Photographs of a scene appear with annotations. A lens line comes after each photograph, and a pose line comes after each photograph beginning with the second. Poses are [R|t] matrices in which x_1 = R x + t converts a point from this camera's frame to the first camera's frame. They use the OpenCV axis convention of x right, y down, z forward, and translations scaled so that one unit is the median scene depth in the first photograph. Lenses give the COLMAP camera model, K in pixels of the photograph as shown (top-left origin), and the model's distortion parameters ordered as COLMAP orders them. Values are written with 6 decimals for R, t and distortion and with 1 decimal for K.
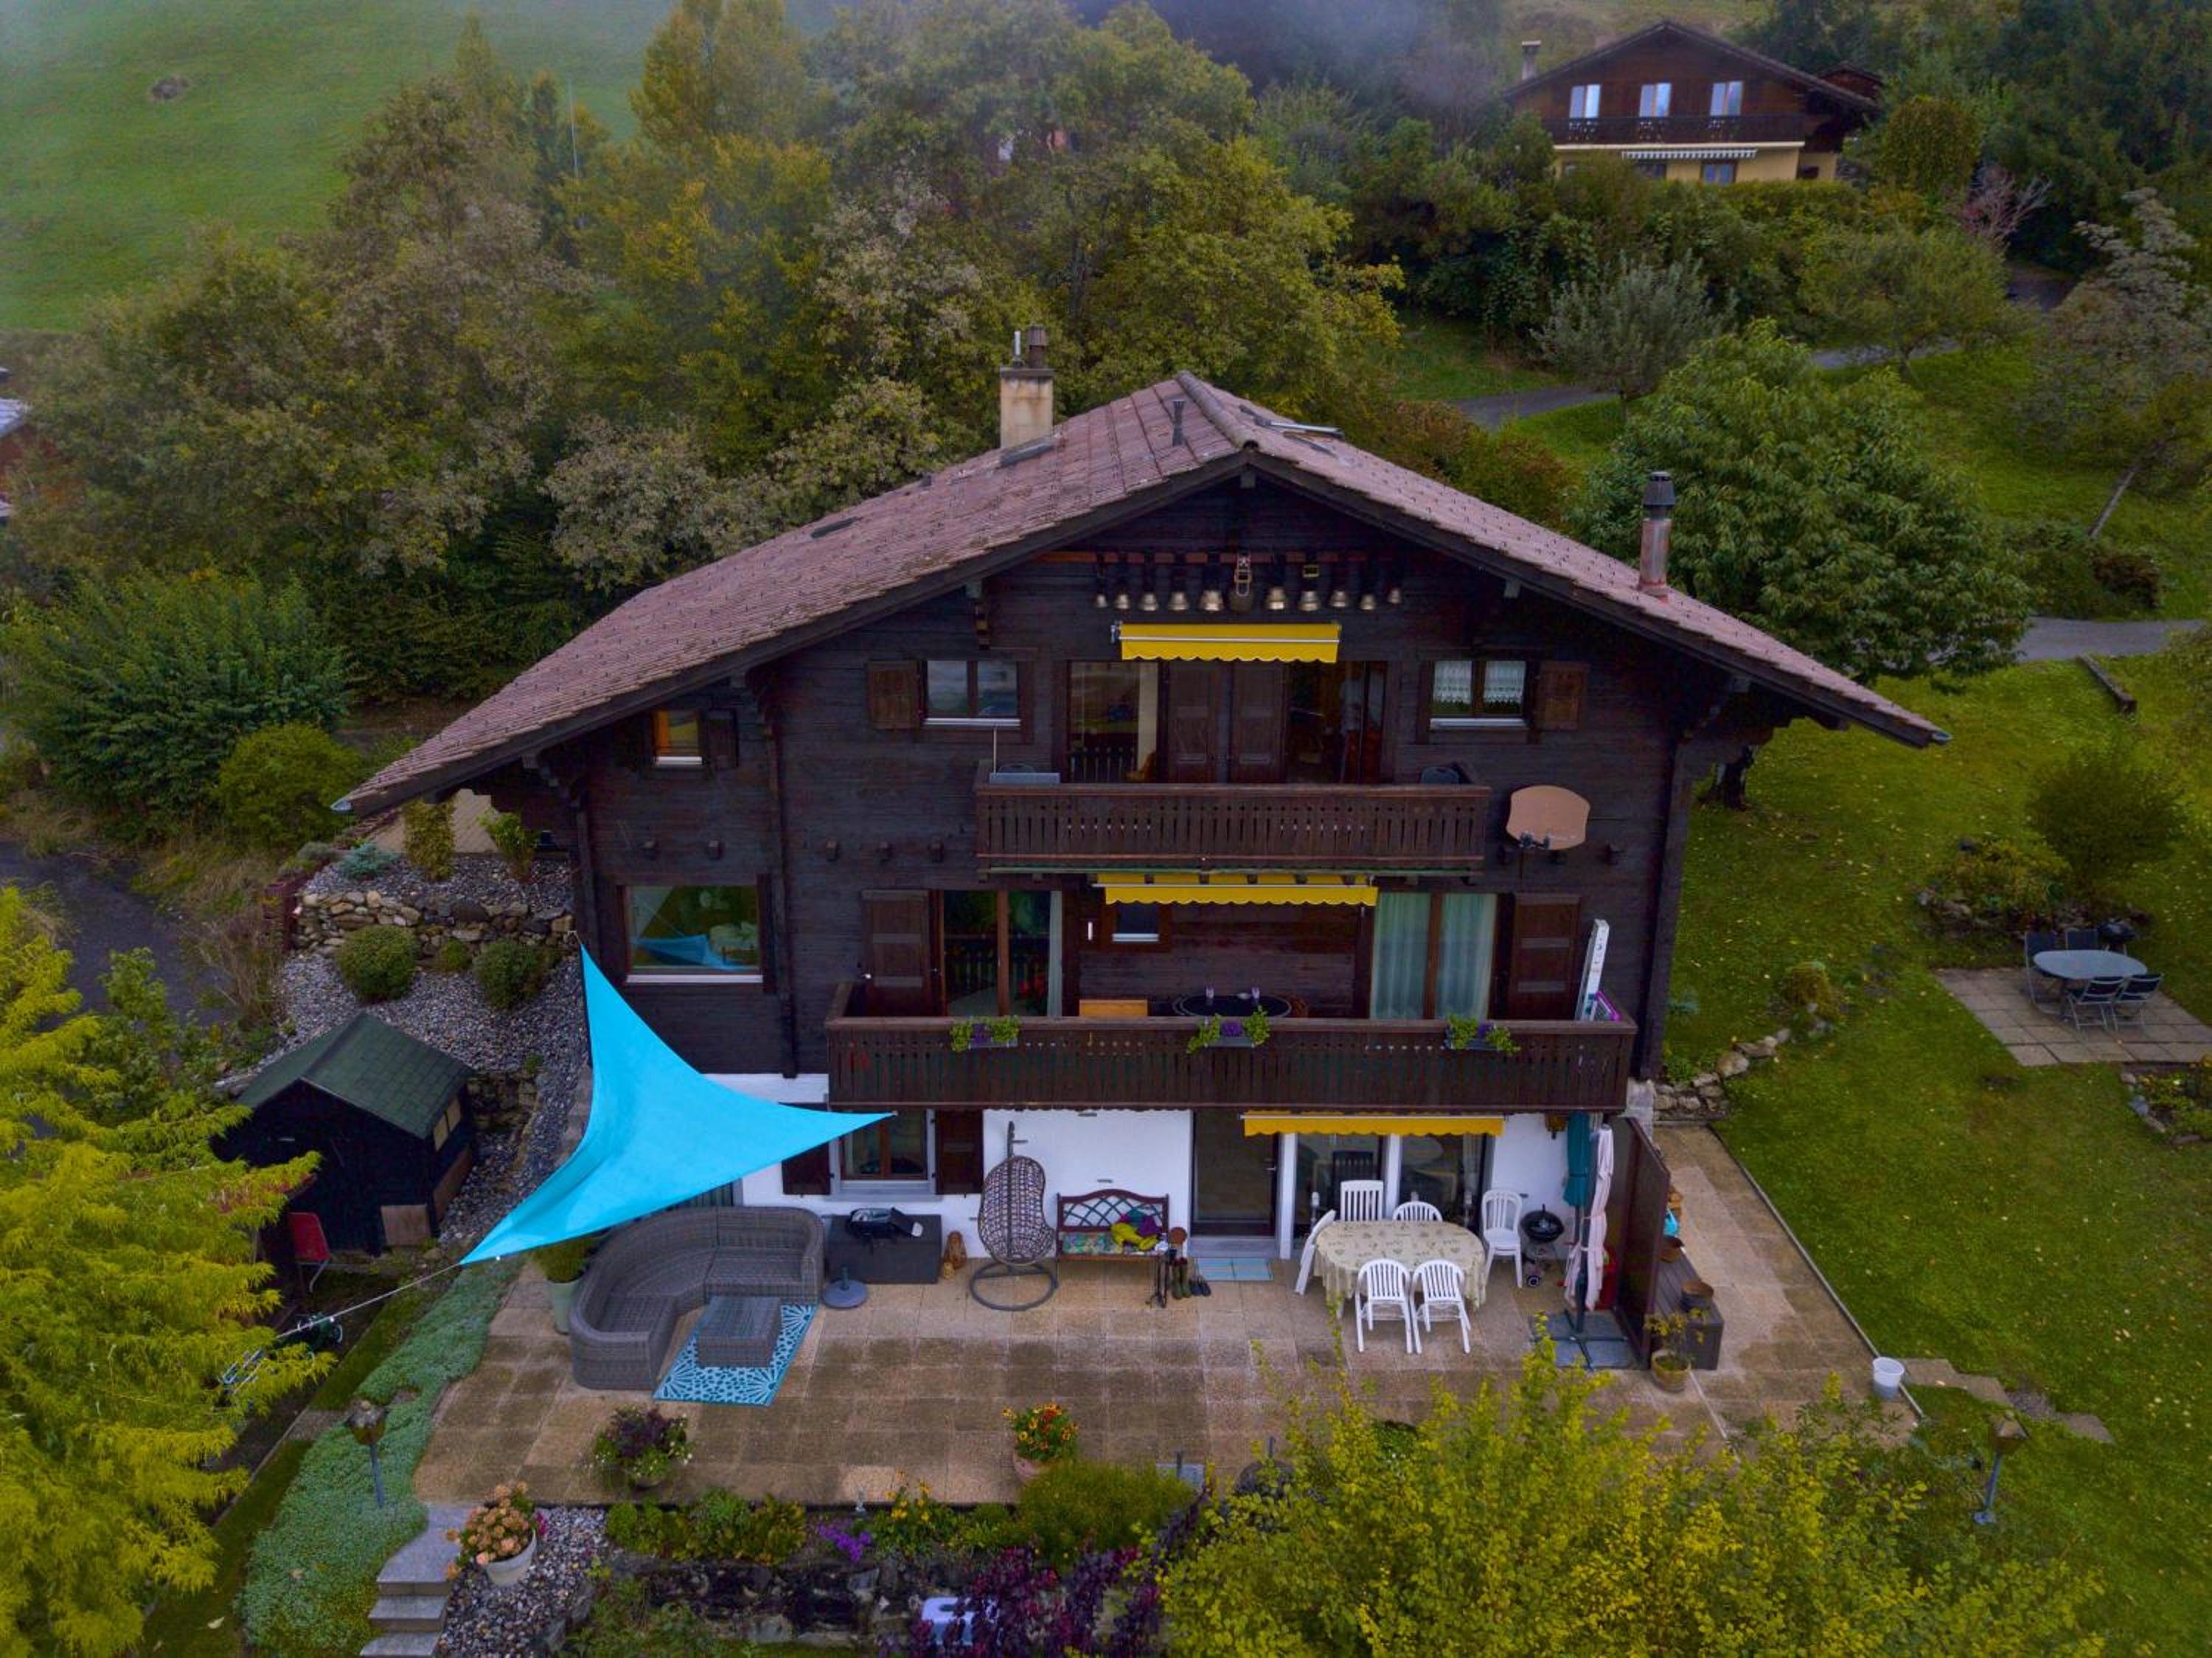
lens RADIAL K [[1689.5, 0, 1100.8], [0, 1689.5, 824.3], [0, 0, 1]] dist [0.016606, -0.030245]
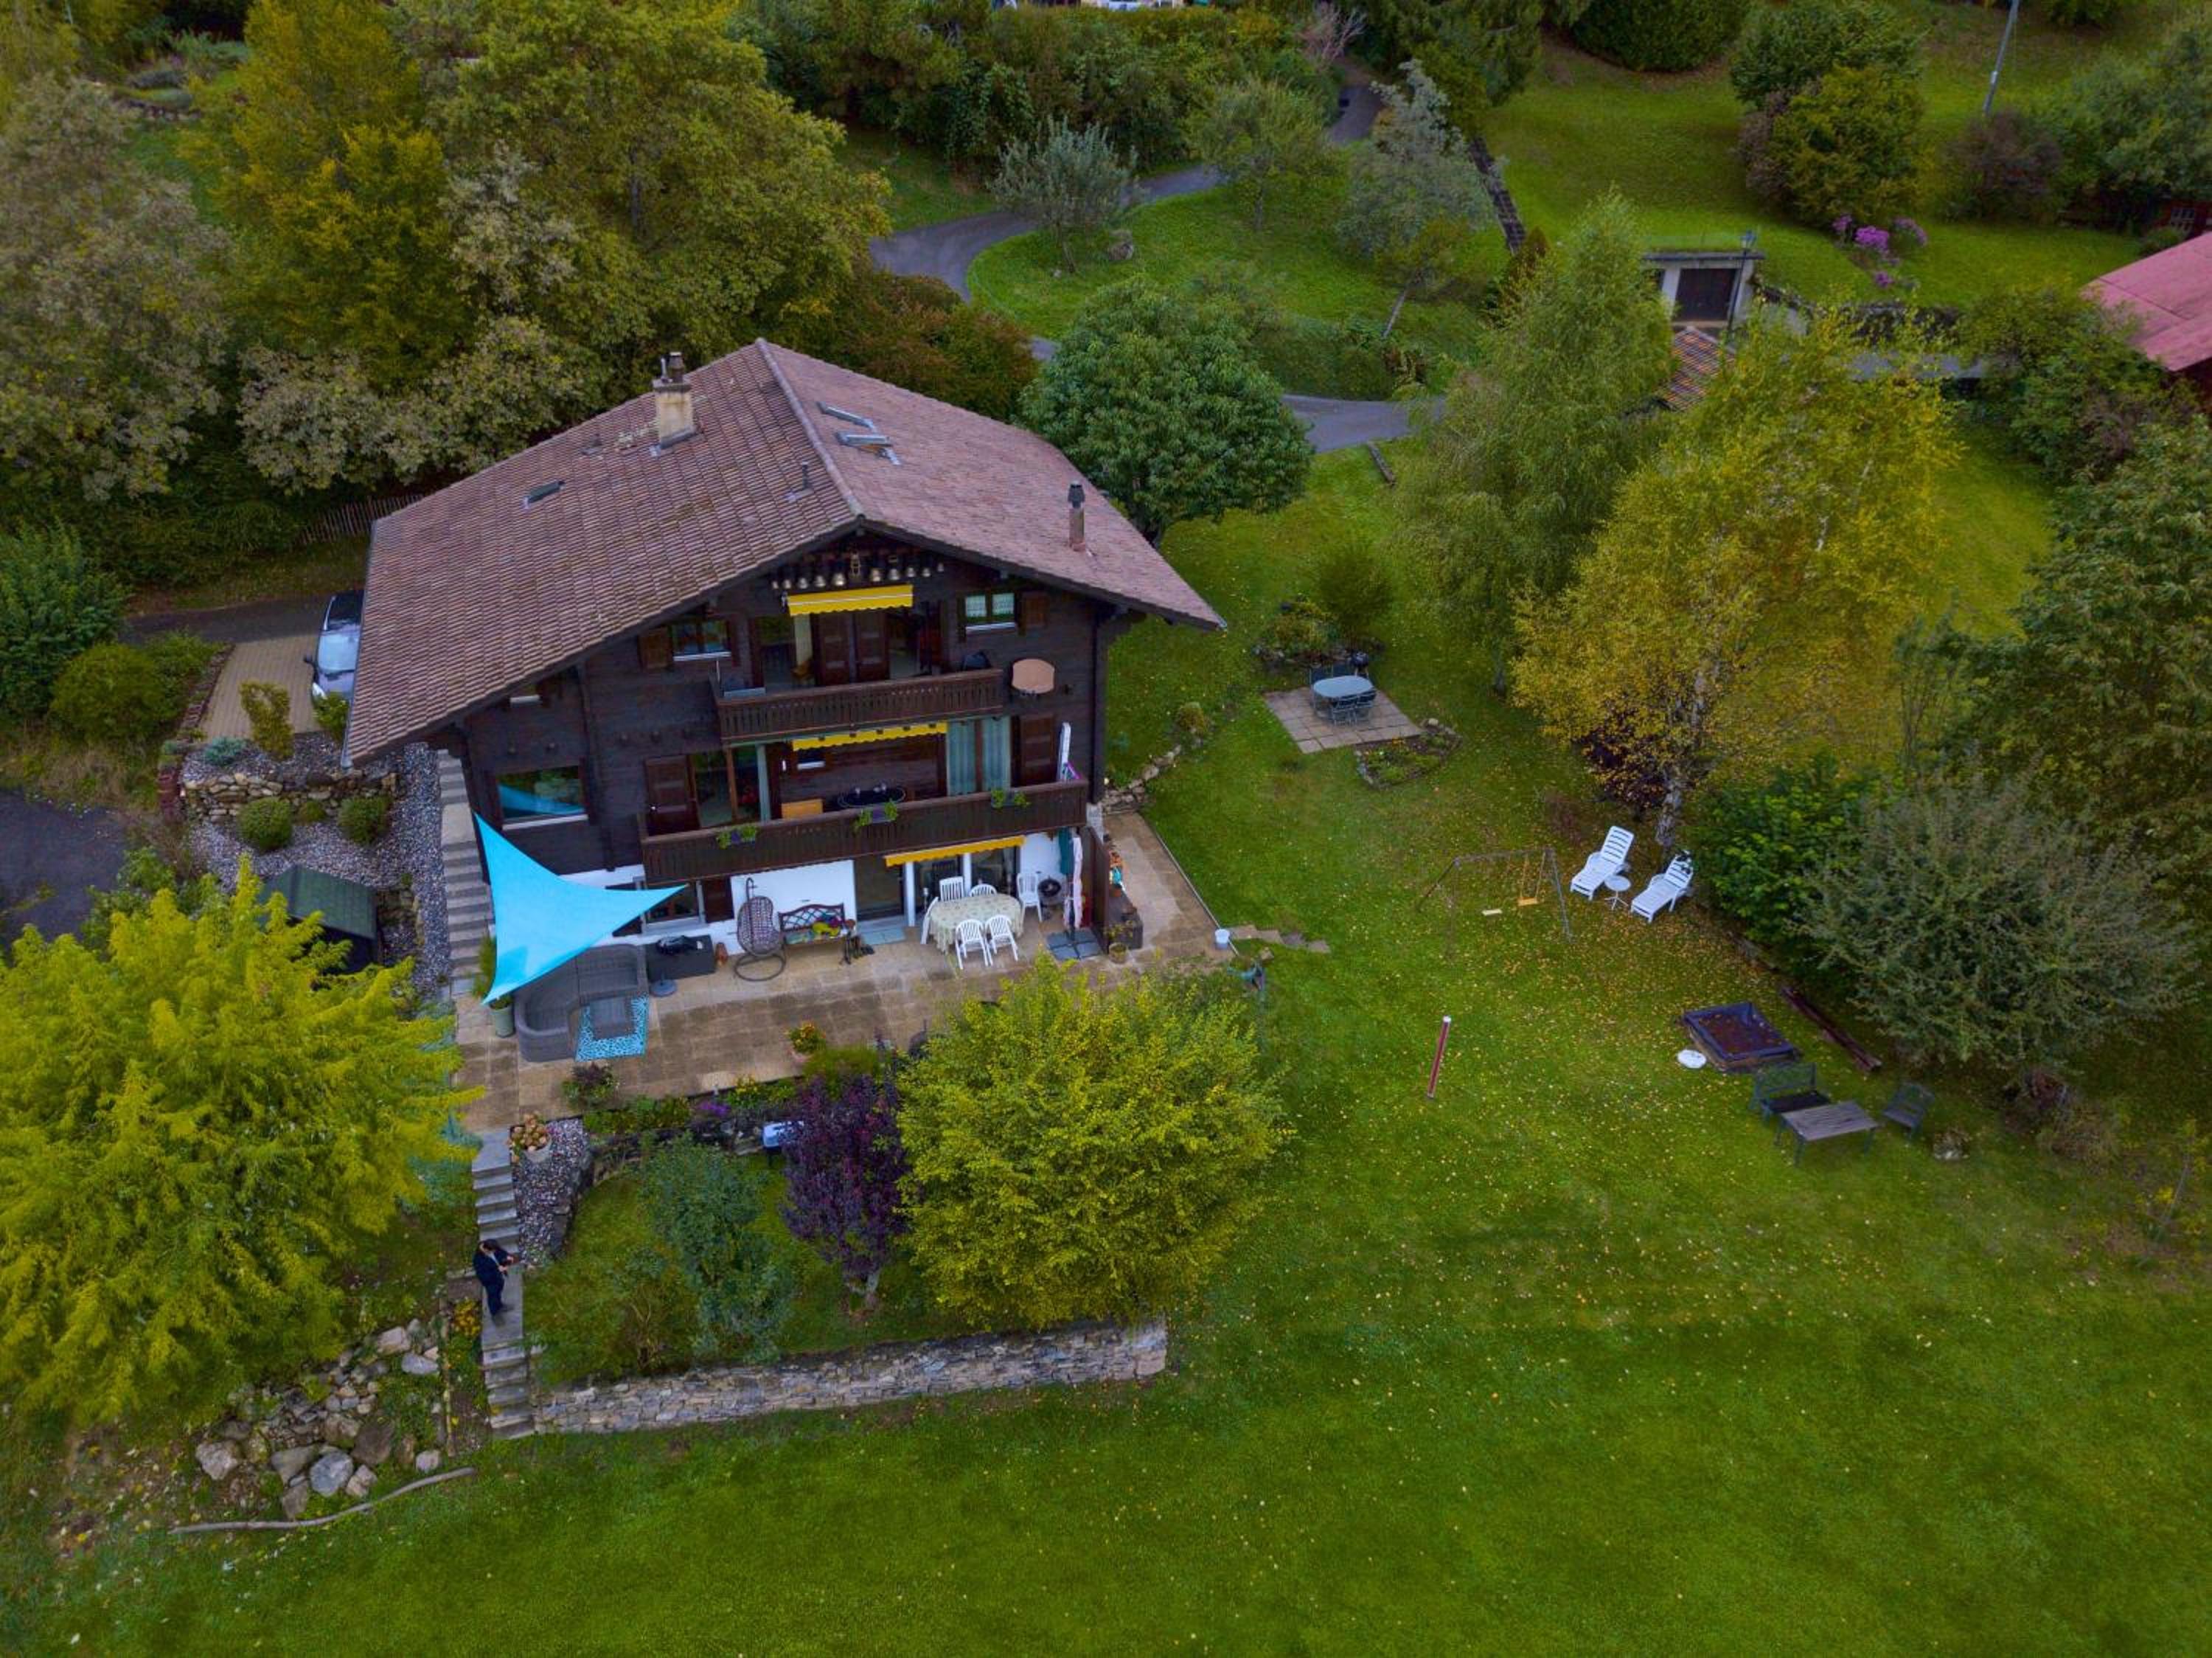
lens RADIAL K [[1689.5, 0, 1108.1], [0, 1689.5, 827.1], [0, 0, 1]] dist [0.016606, -0.030245]
pose [[0.951927, -0.141189, 0.271848, -0.161570], [0.077642, 0.969674, 0.231740, -0.237999], [-0.296323, -0.199493, 0.934021, -0.691386]]
